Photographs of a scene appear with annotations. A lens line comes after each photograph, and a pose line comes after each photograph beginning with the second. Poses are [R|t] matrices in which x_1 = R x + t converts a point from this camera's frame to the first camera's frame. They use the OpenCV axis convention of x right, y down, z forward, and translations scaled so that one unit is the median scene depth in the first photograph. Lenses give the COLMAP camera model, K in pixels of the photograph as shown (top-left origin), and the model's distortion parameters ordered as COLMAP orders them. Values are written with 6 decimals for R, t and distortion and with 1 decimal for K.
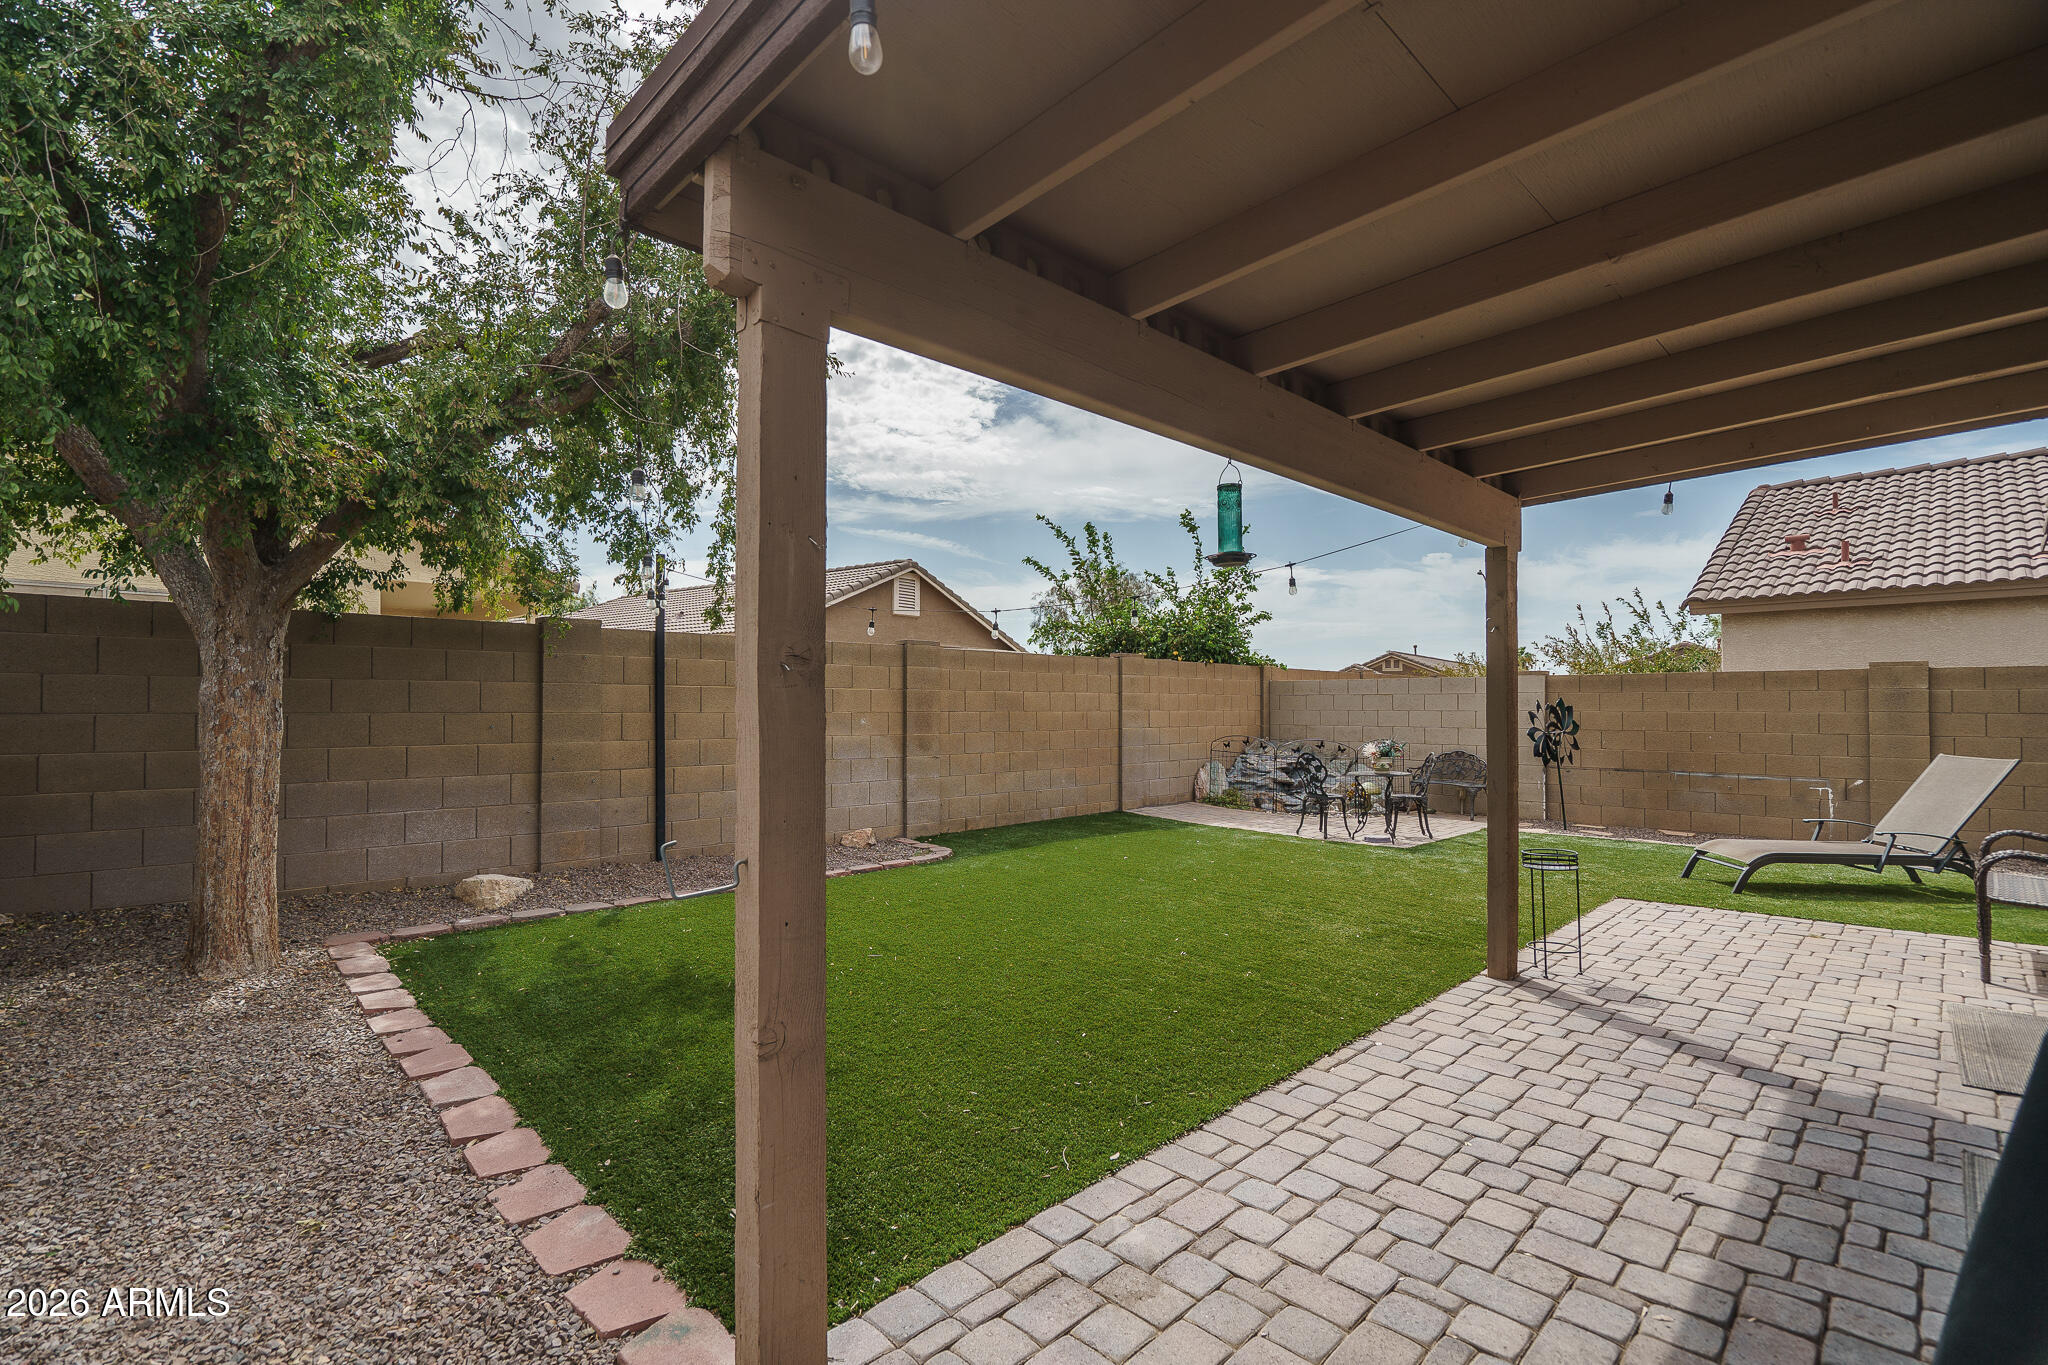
lens RADIAL K [[931.3, 0, 1016.2], [0, 931.3, 684.3], [0, 0, 1]] dist [-0.003591, 0.000449]
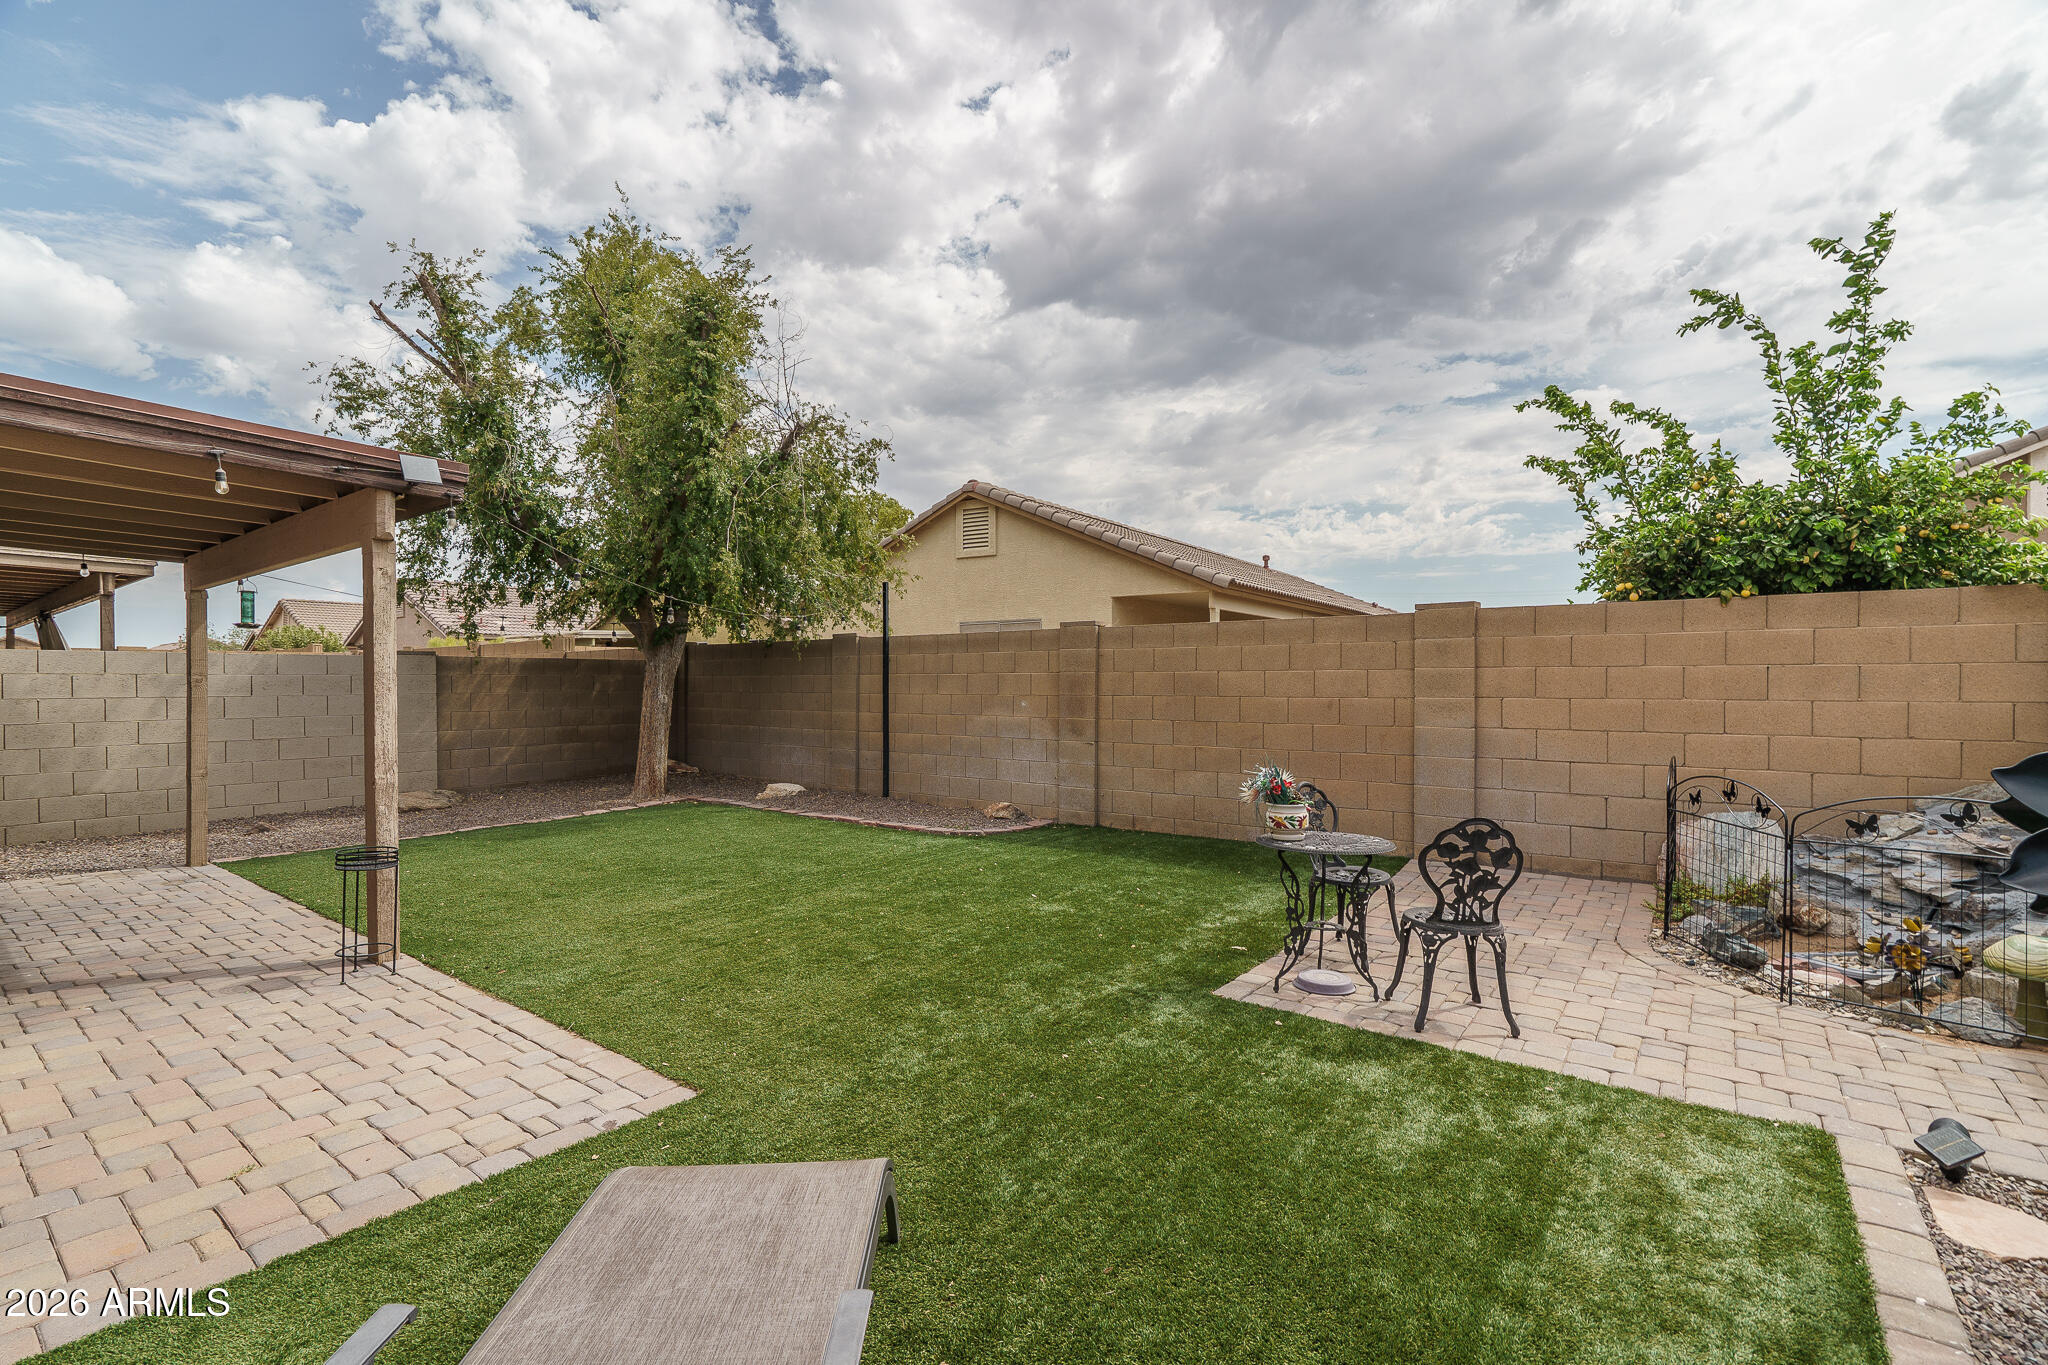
lens RADIAL K [[931.3, 0, 1016.2], [0, 931.3, 684.3], [0, 0, 1]] dist [-0.003591, 0.000449]
pose [[0.145790, 0.000650, -0.989315, 0.874991], [0.026207, 0.999646, 0.004519, 0.012667], [0.988968, -0.026585, 0.145722, 0.828830]]
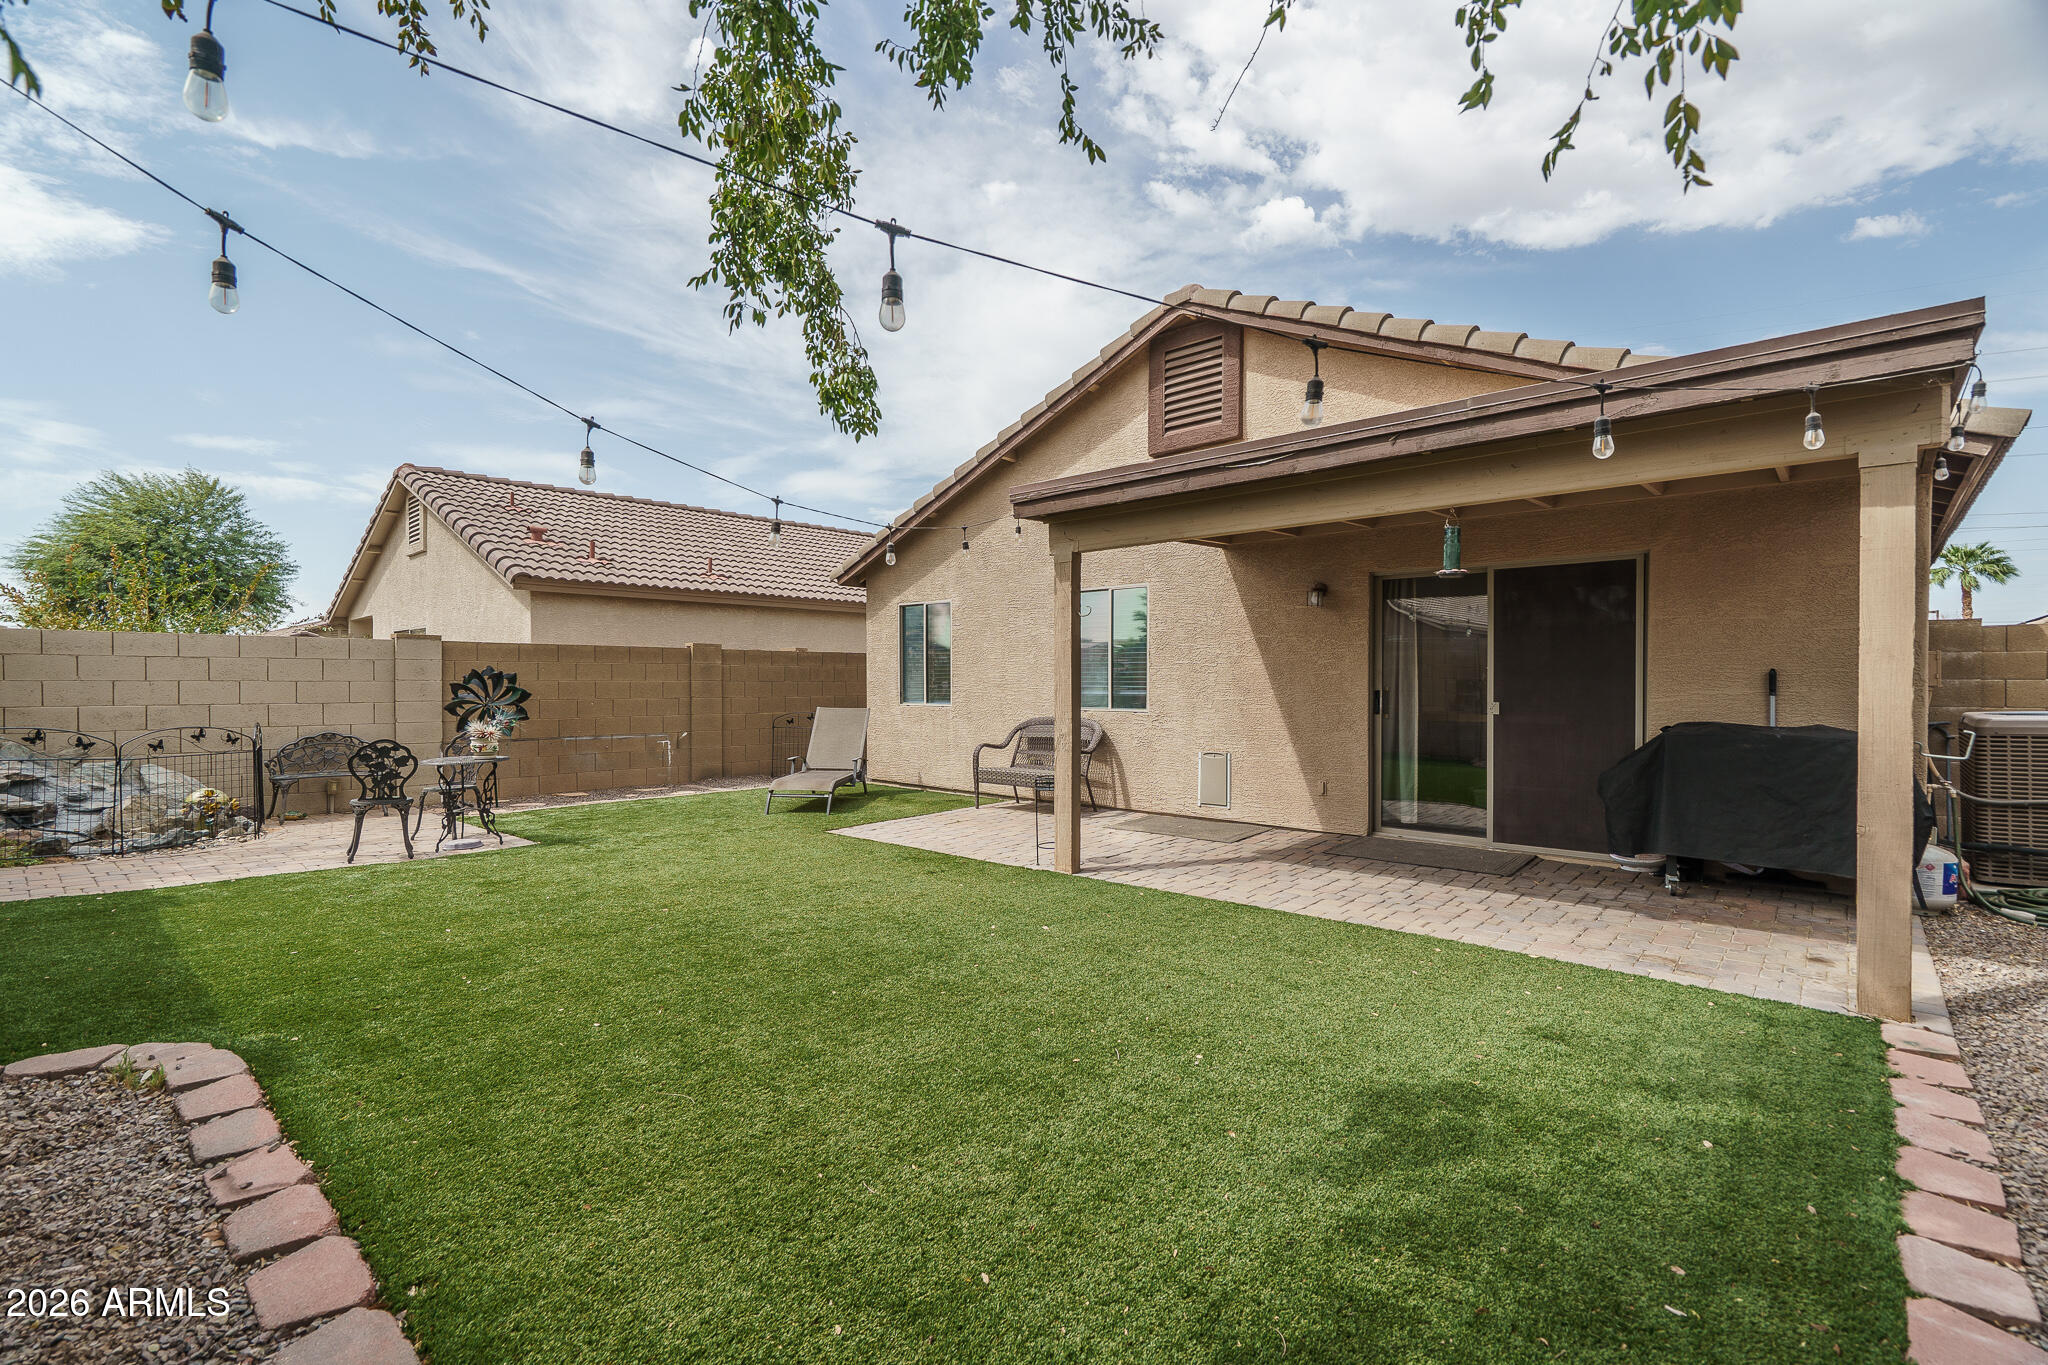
lens RADIAL K [[931.3, 0, 1016.2], [0, 931.3, 684.3], [0, 0, 1]] dist [-0.003591, 0.000449]
pose [[-0.057423, -0.003523, 0.998344, -0.450014], [-0.021759, 0.999761, 0.002276, 0.022775], [-0.998113, -0.021592, -0.057486, 0.640991]]
